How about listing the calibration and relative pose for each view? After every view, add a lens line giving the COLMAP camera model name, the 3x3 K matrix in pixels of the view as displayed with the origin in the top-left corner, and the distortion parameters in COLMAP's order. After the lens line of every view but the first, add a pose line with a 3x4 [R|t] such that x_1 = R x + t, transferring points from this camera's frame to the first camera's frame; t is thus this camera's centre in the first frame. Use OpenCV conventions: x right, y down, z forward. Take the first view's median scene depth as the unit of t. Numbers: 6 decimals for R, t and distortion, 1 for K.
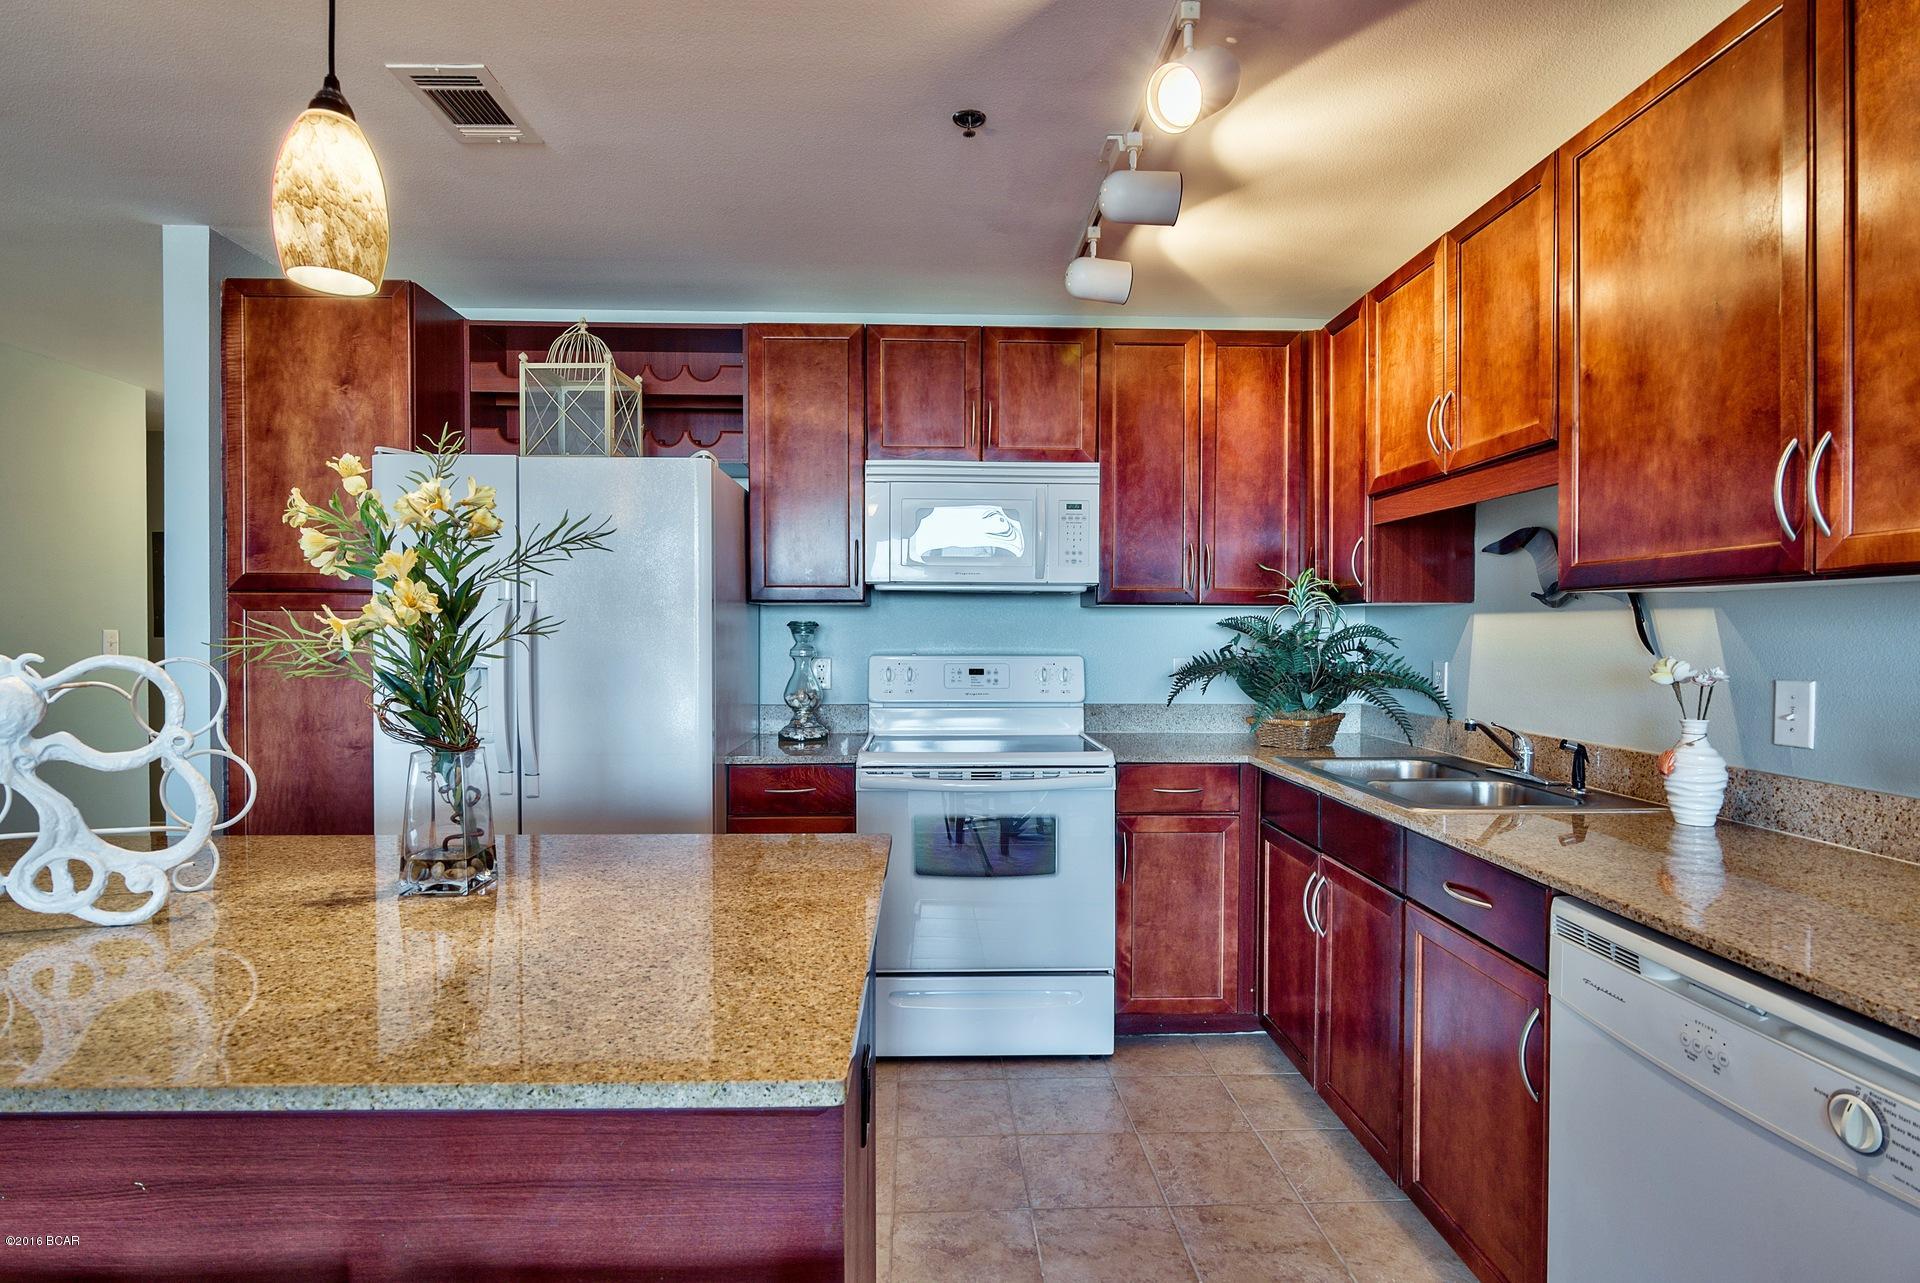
lens RADIAL K [[949.5, 0, 960.0], [0, 949.5, 641.5], [0, 0, 1]] dist [-0.001862, -0.001385]
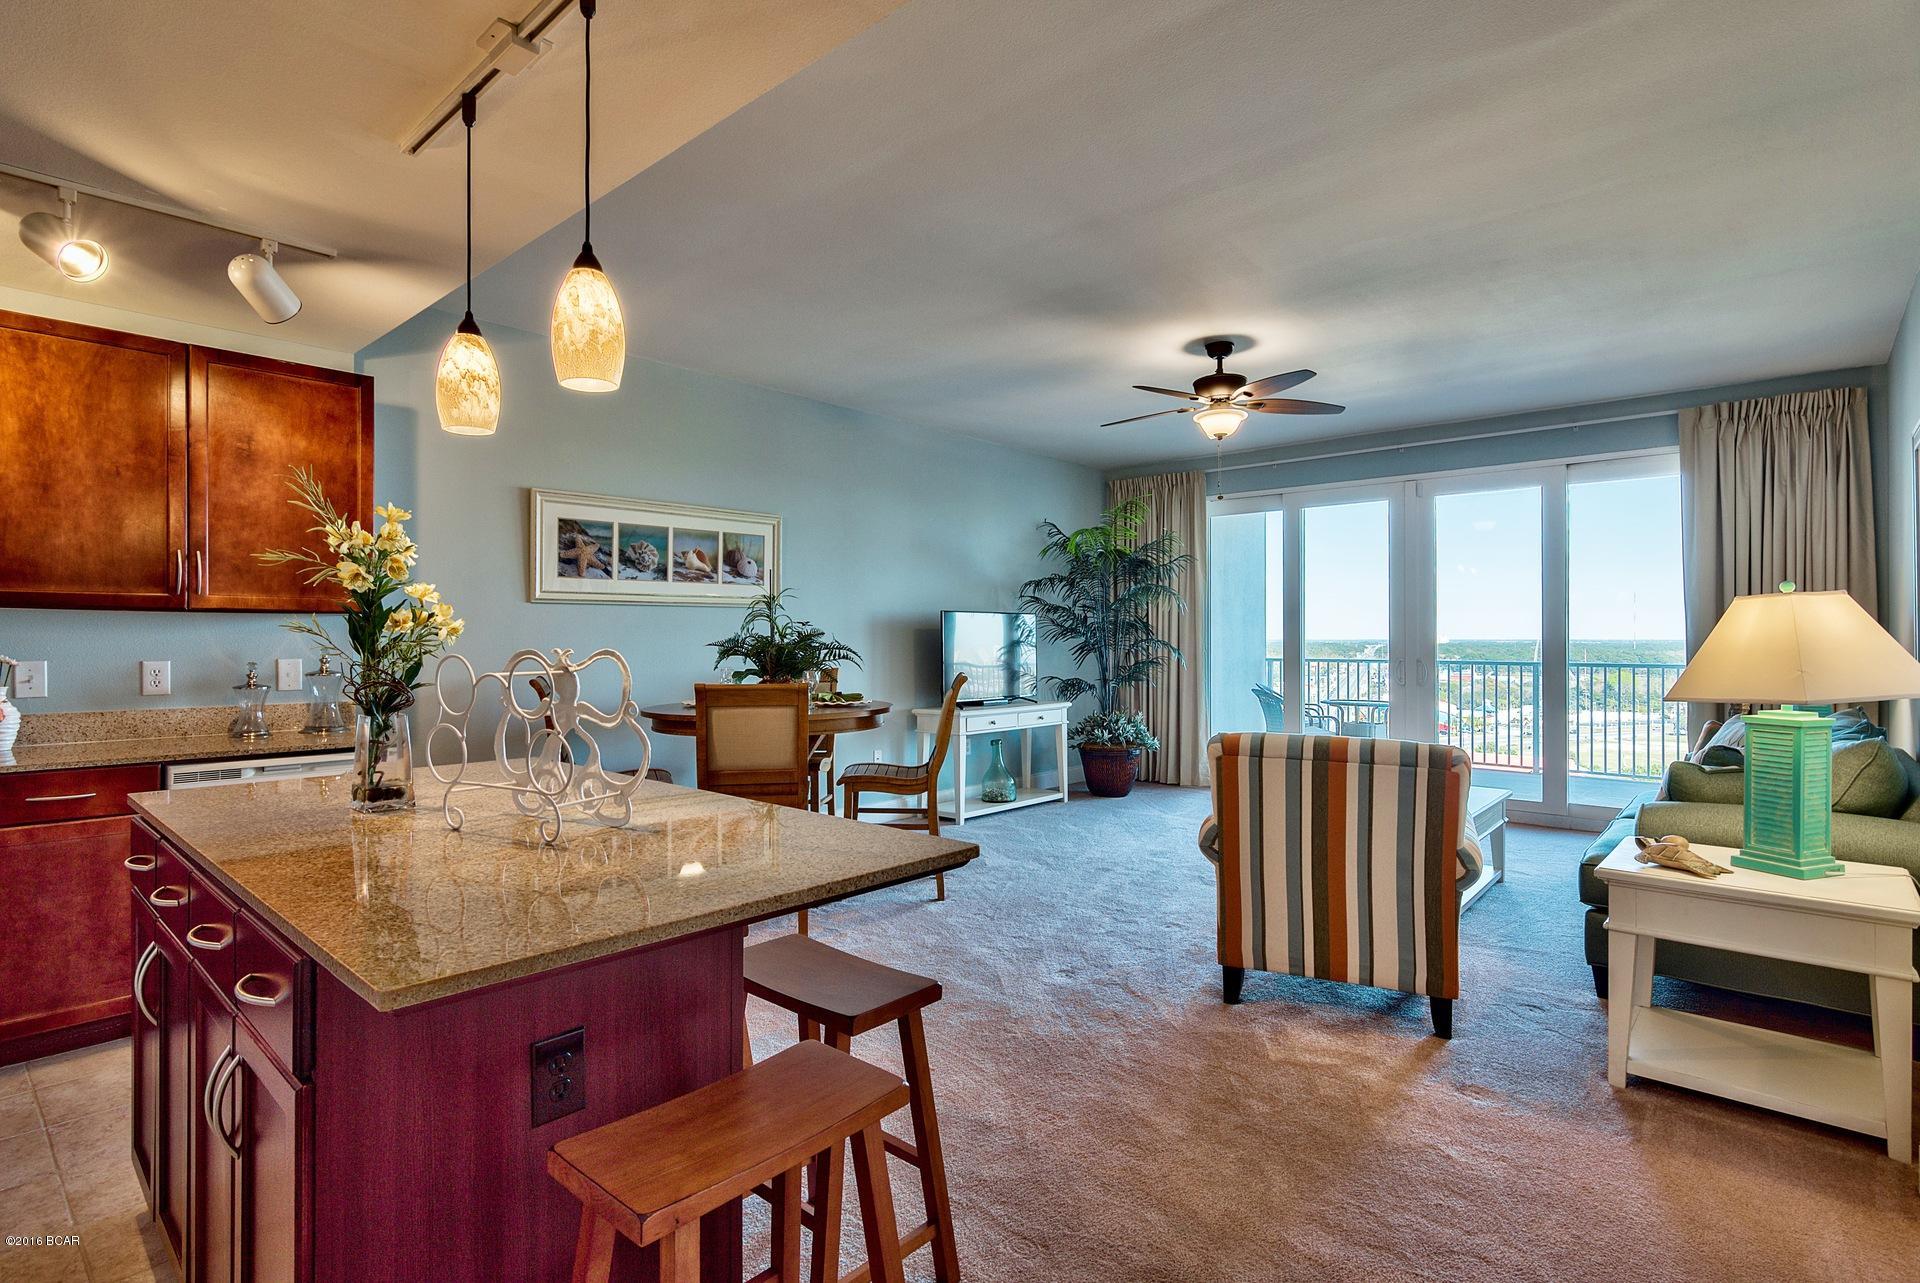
lens RADIAL K [[937.0, 0, 955.8], [0, 937.0, 638.1], [0, 0, 1]] dist [-0.004438, -0.000727]
pose [[-0.716960, -0.004214, 0.697102, -1.005636], [0.003803, 0.999943, 0.009956, -0.007840], [-0.697104, 0.009789, -0.716903, 0.647552]]
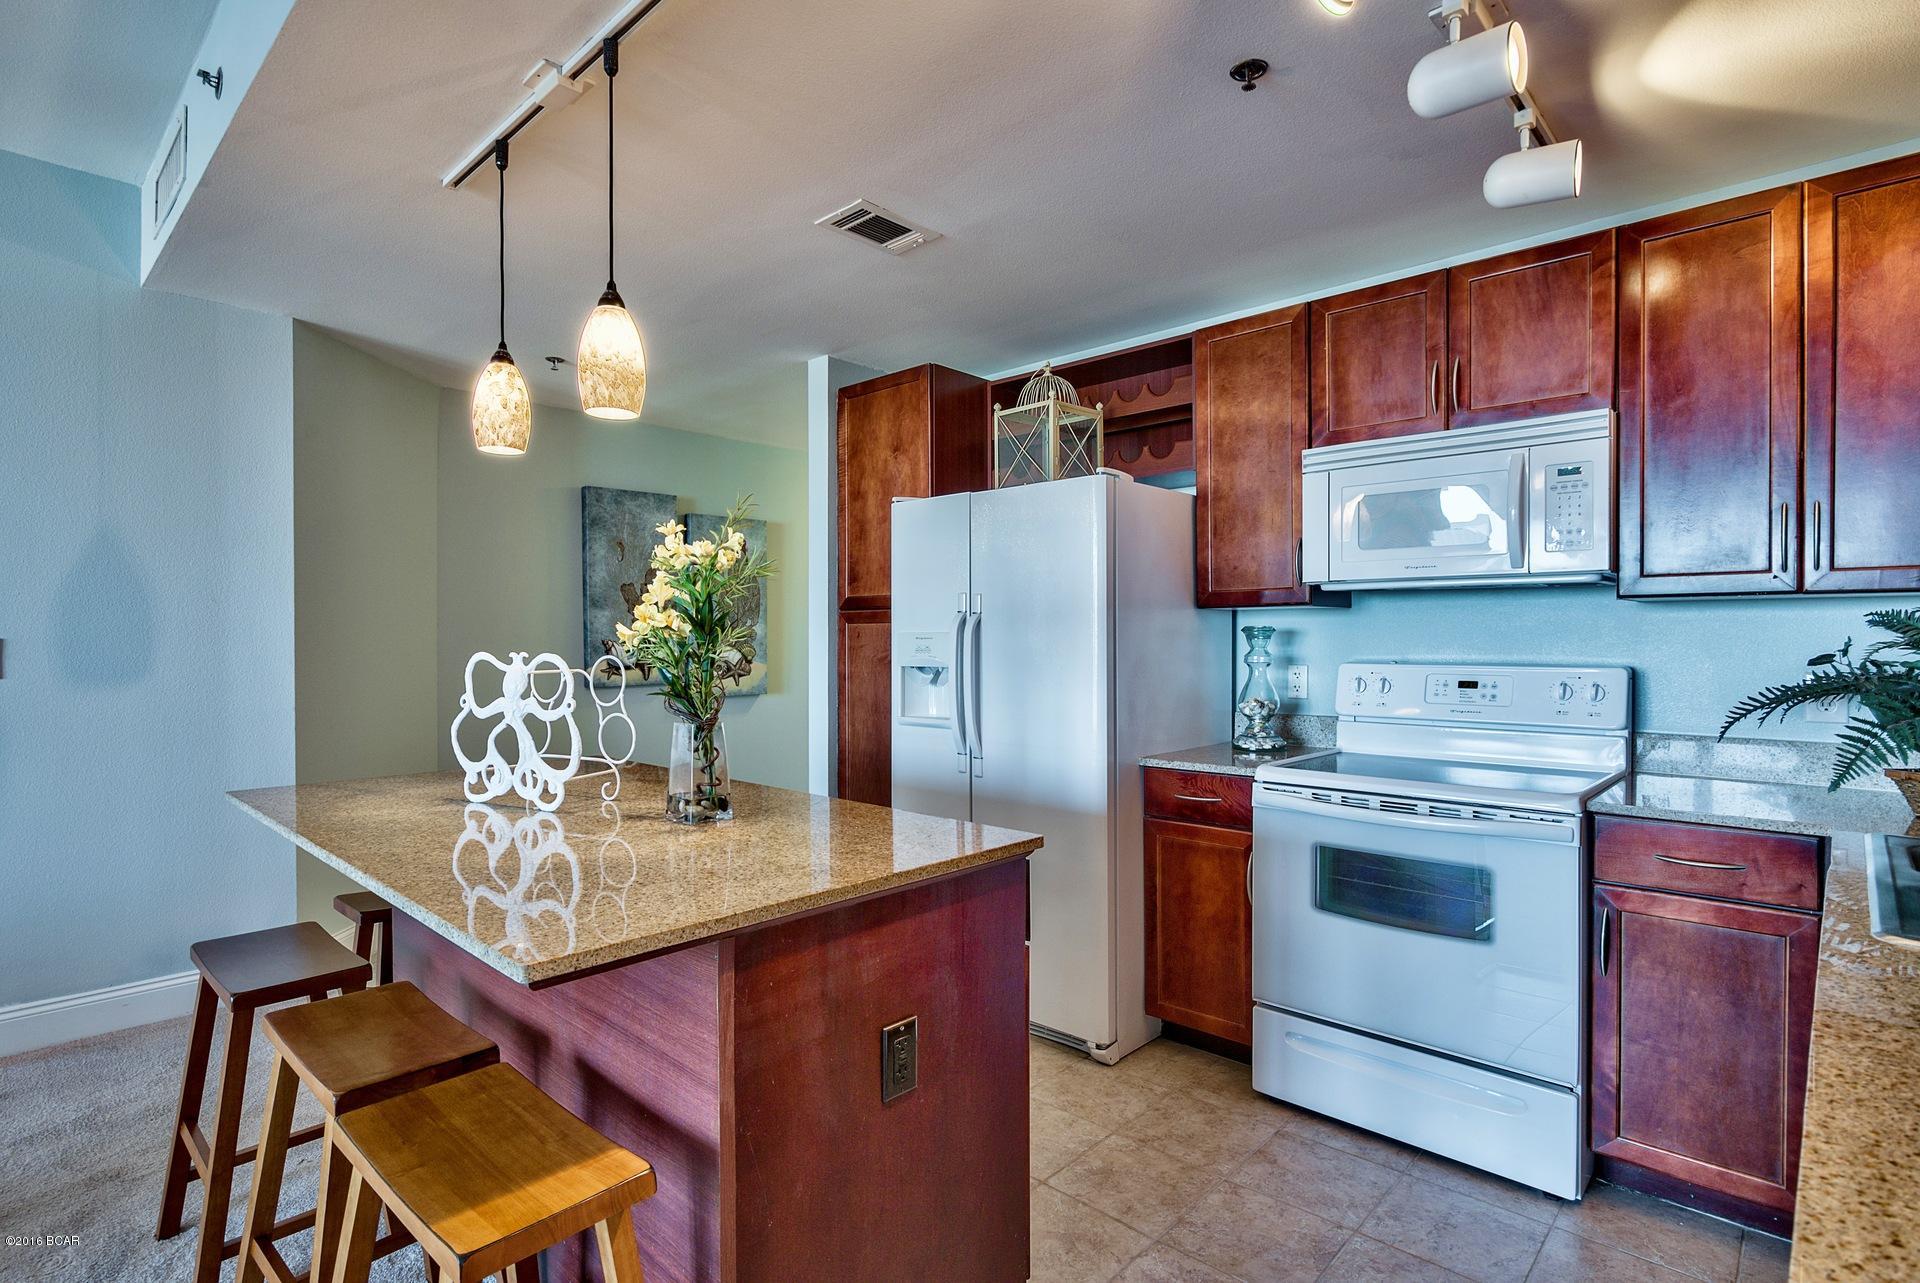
lens RADIAL K [[949.5, 0, 960.0], [0, 949.5, 641.5], [0, 0, 1]] dist [-0.001862, -0.001385]
pose [[0.705610, -0.001323, -0.708599, 0.339247], [-0.002731, 0.999986, -0.004587, -0.000629], [0.708595, 0.005171, 0.705596, 0.125526]]
